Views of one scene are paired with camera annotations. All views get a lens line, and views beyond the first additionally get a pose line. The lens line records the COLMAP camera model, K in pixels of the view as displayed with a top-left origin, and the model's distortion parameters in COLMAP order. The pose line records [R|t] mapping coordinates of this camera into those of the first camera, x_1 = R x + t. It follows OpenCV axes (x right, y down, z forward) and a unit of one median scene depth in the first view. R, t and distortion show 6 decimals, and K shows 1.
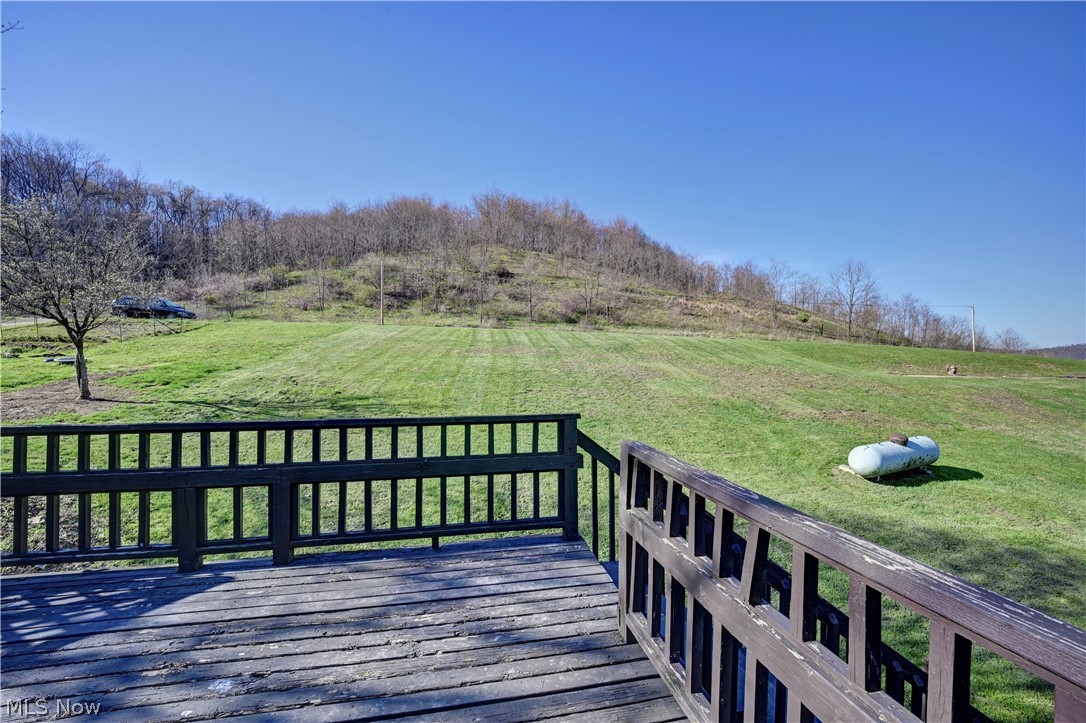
lens RADIAL K [[448.6, 0, 543.0], [0, 448.6, 361.5], [0, 0, 1]] dist [0.000843, -0.009334]
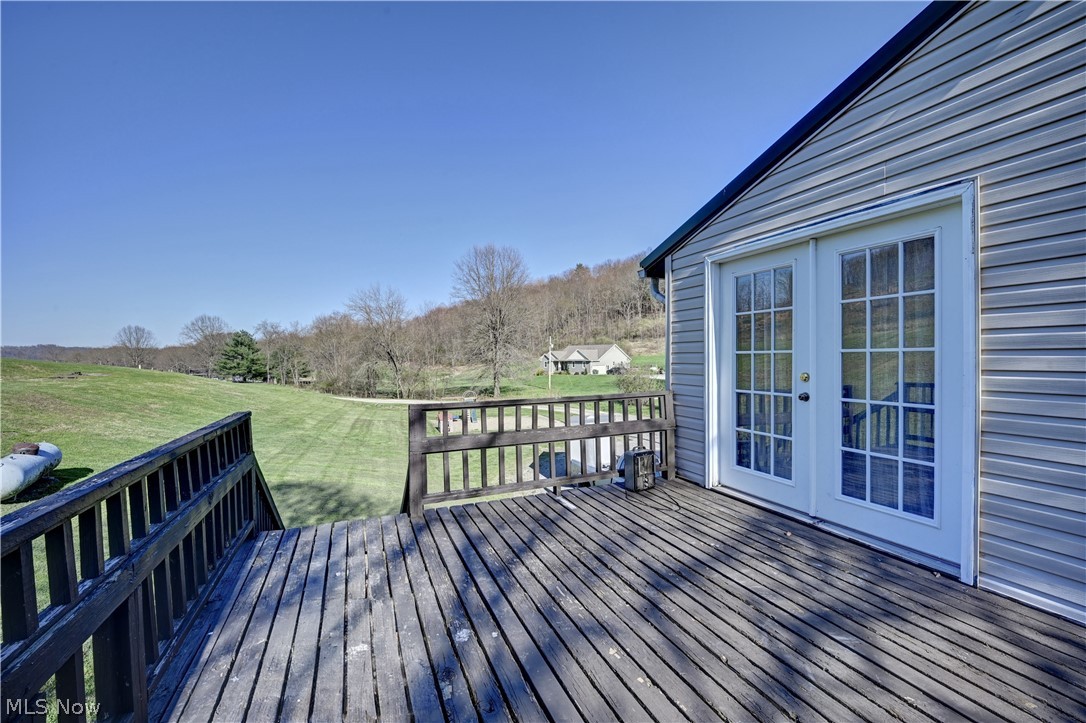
lens RADIAL K [[448.6, 0, 543.0], [0, 448.6, 361.5], [0, 0, 1]] dist [0.000843, -0.009334]
pose [[-0.201828, -0.001782, 0.979419, -0.487443], [0.007575, 0.999966, 0.003381, 0.001197], [-0.979392, 0.008102, -0.201808, 0.259295]]
